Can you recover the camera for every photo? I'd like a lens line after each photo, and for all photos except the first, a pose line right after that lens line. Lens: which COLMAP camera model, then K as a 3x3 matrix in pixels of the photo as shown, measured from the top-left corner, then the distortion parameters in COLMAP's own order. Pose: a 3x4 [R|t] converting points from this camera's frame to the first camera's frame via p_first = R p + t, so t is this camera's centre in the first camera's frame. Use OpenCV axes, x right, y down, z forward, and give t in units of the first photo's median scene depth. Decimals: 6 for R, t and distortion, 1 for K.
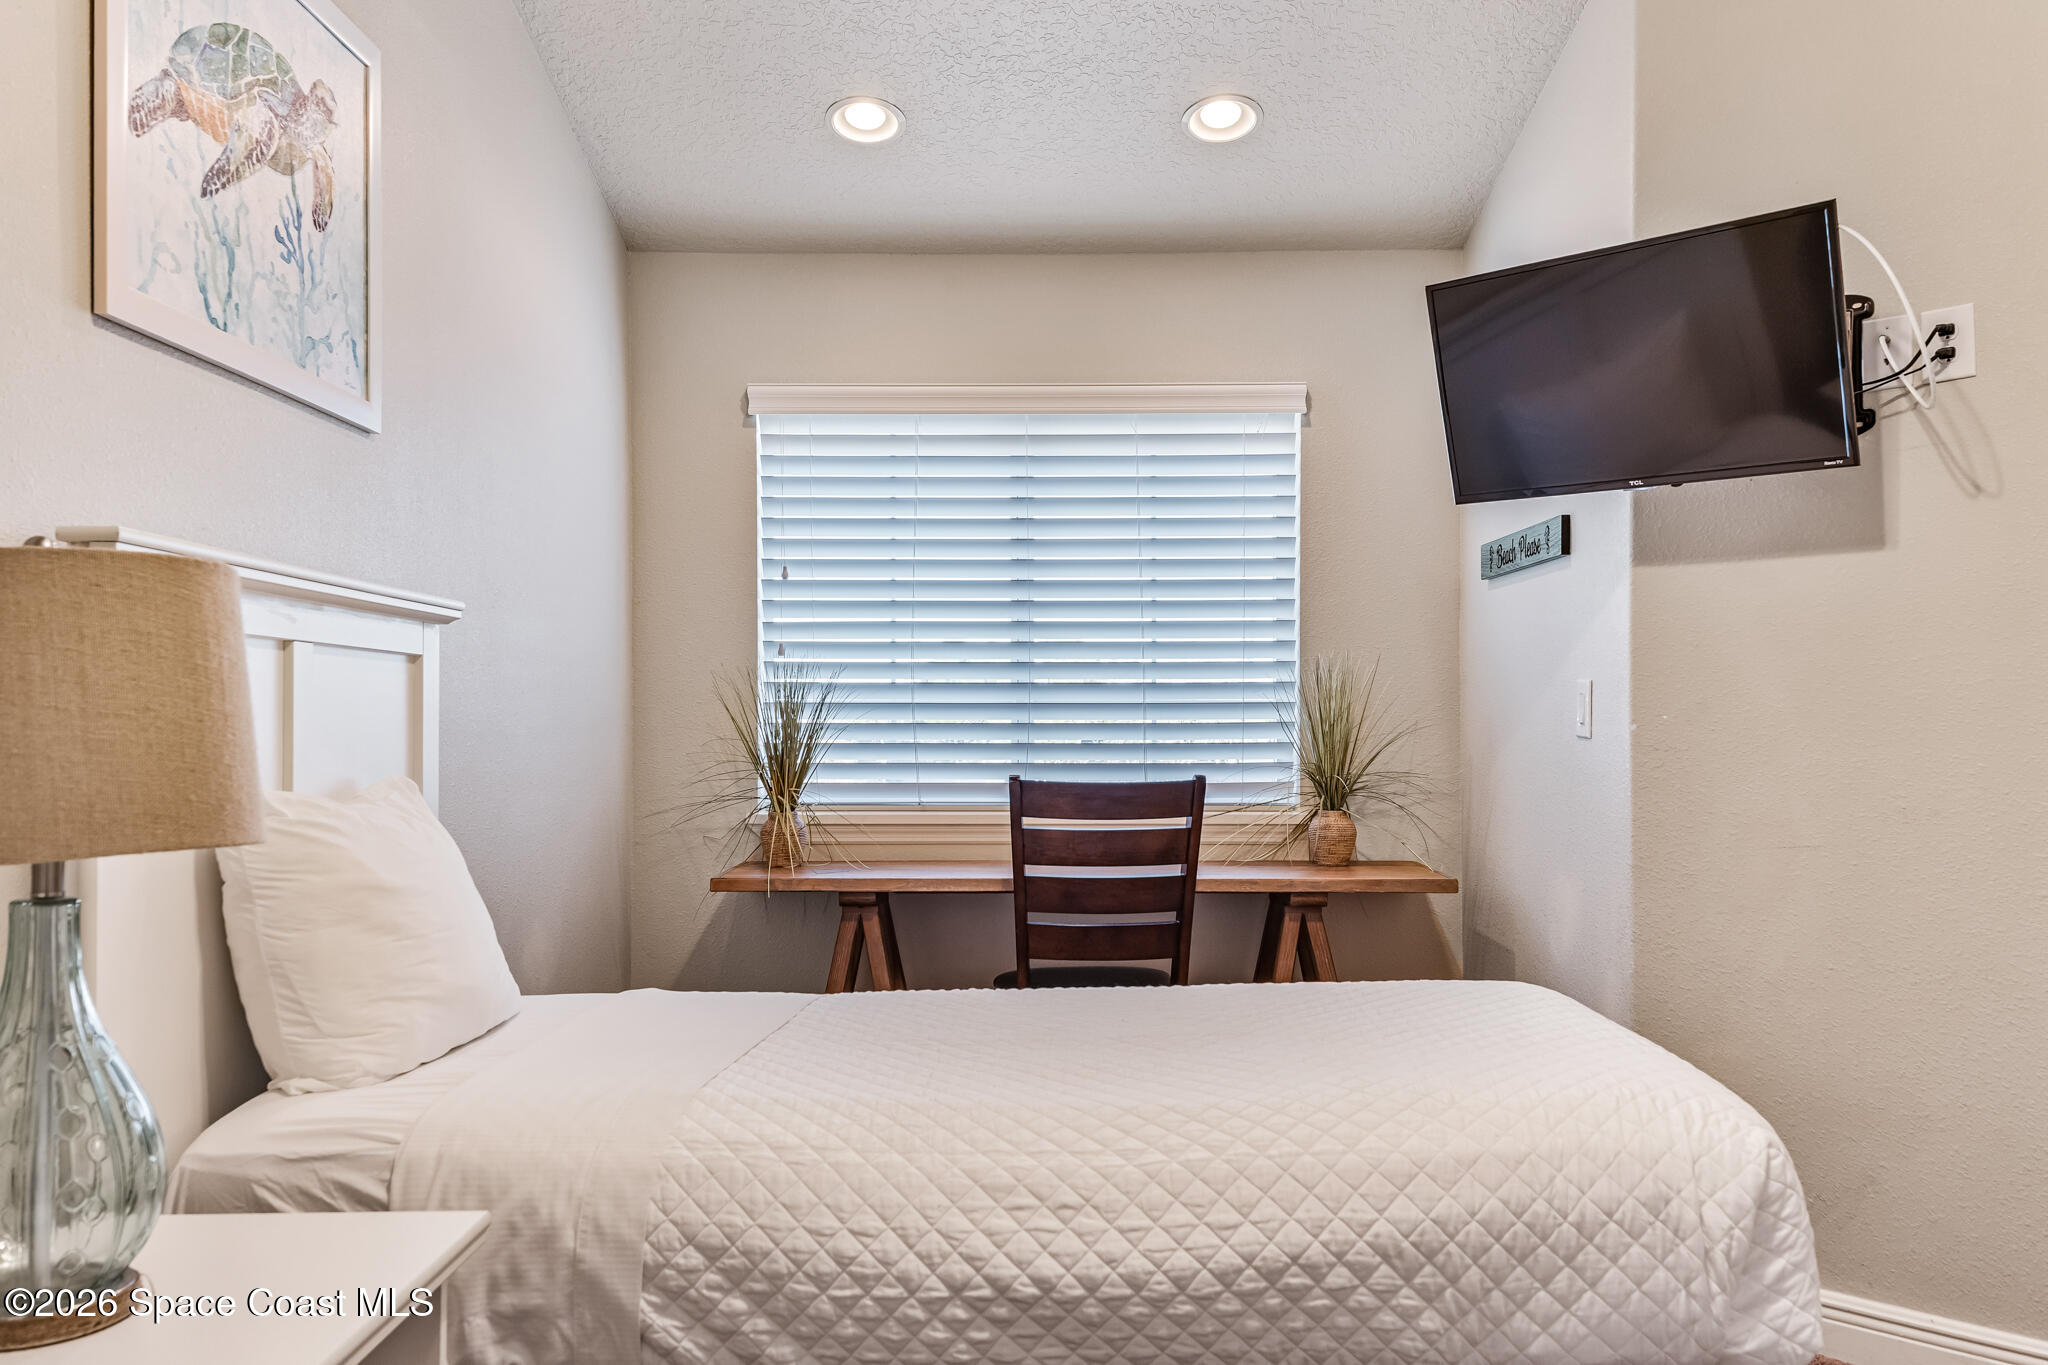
lens RADIAL K [[1597.8, 0, 1024.2], [0, 1597.8, 695.1], [0, 0, 1]] dist [0.063503, -0.012856]
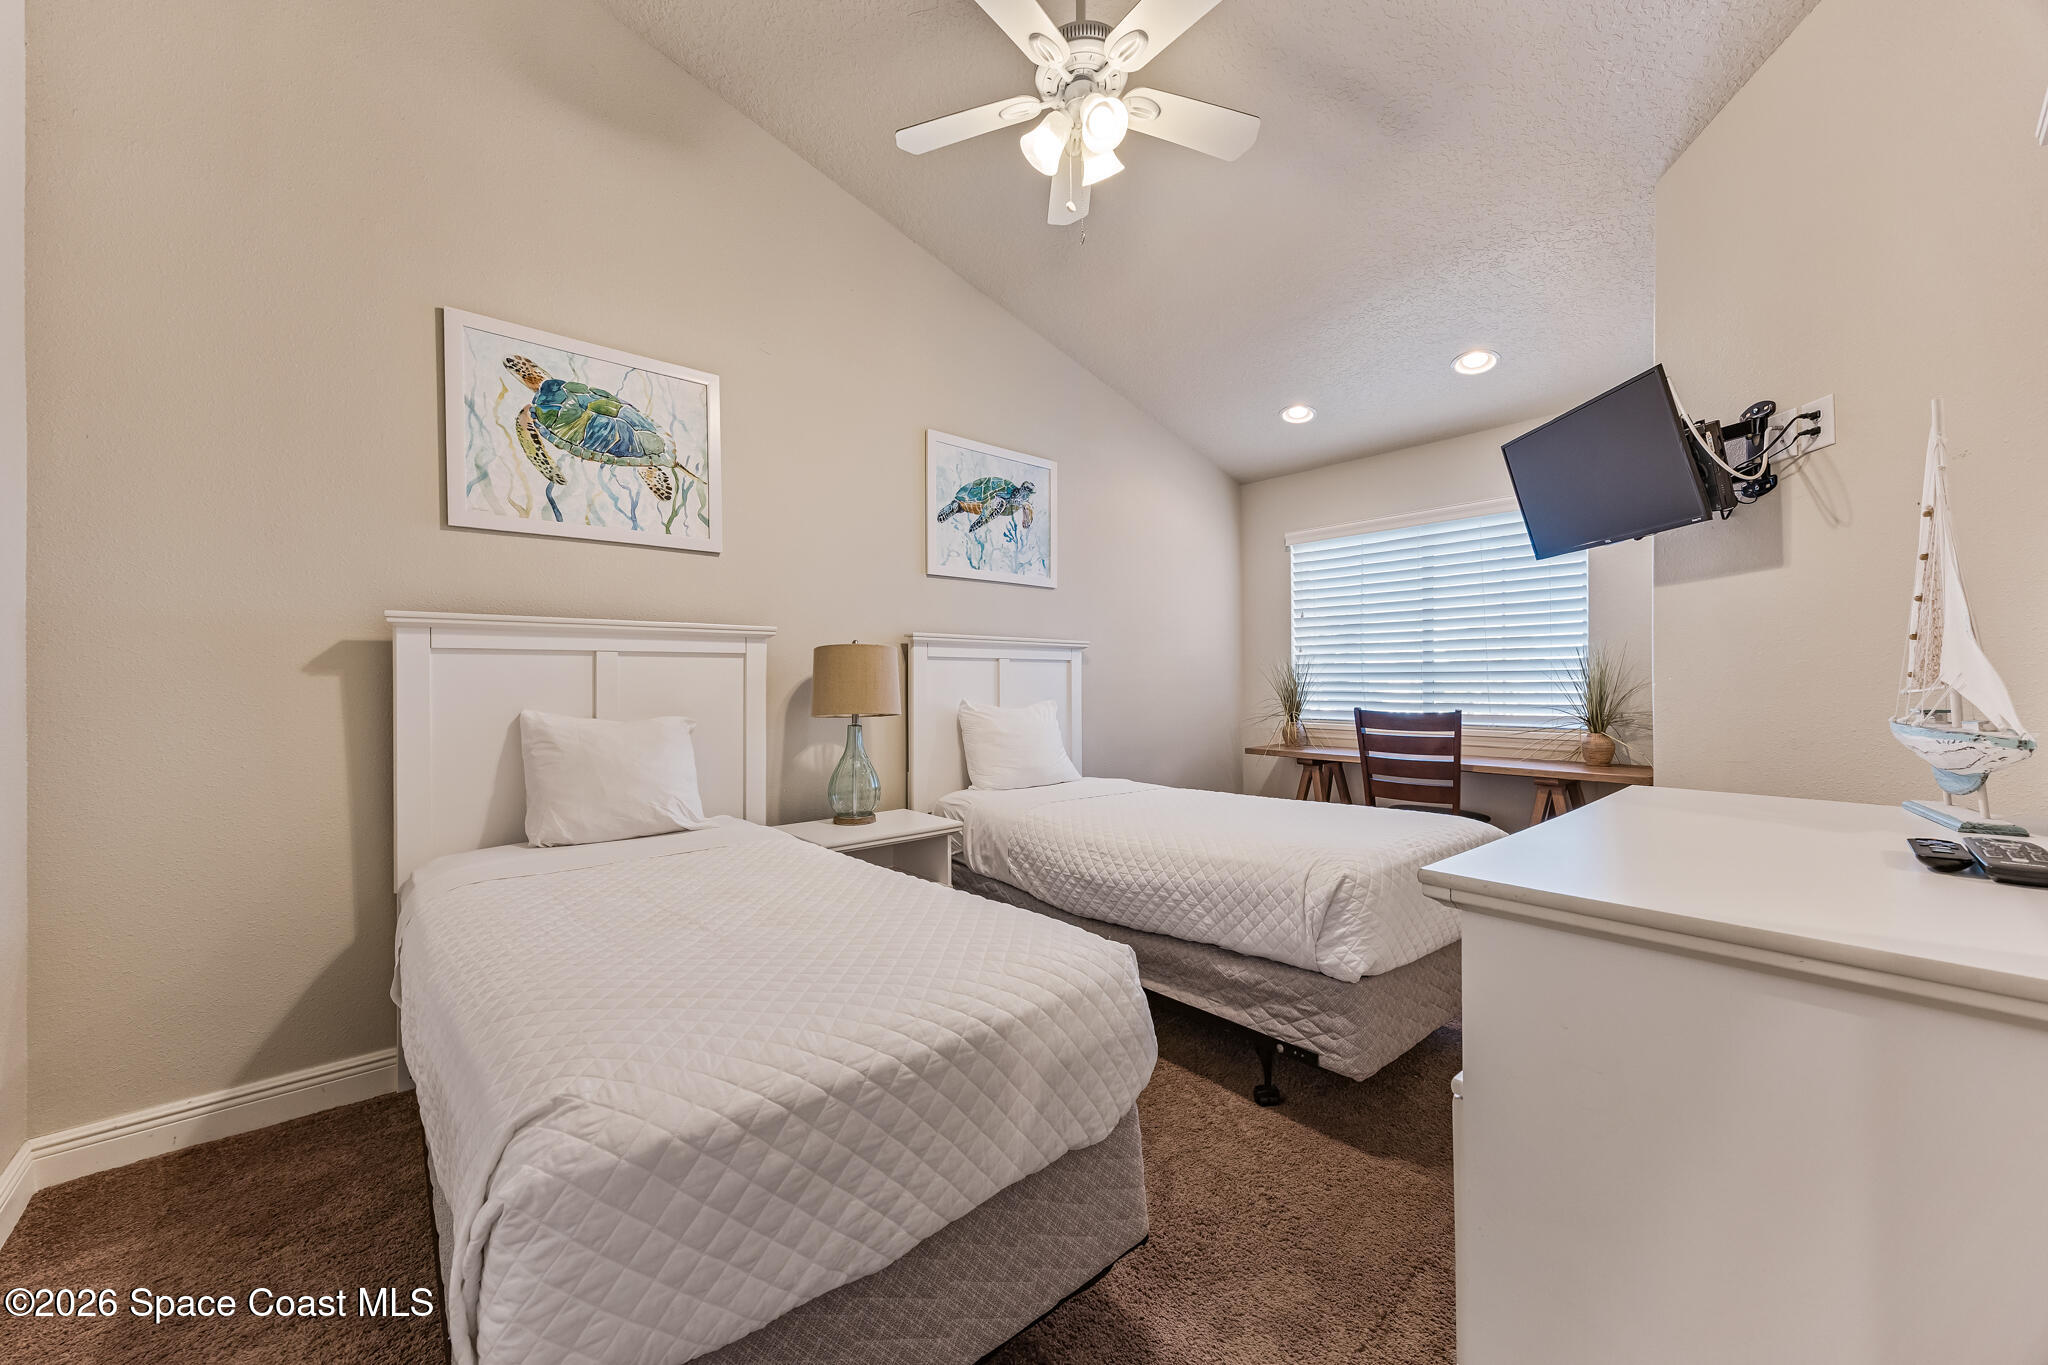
lens RADIAL K [[772.9, 0, 1020.0], [0, 772.9, 676.9], [0, 0, 1]] dist [0.004094, 0.000140]
pose [[0.656085, -0.006626, -0.754658, 0.609143], [0.015412, 0.999871, 0.004620, -0.001979], [0.754530, -0.014662, 0.656102, -0.004459]]
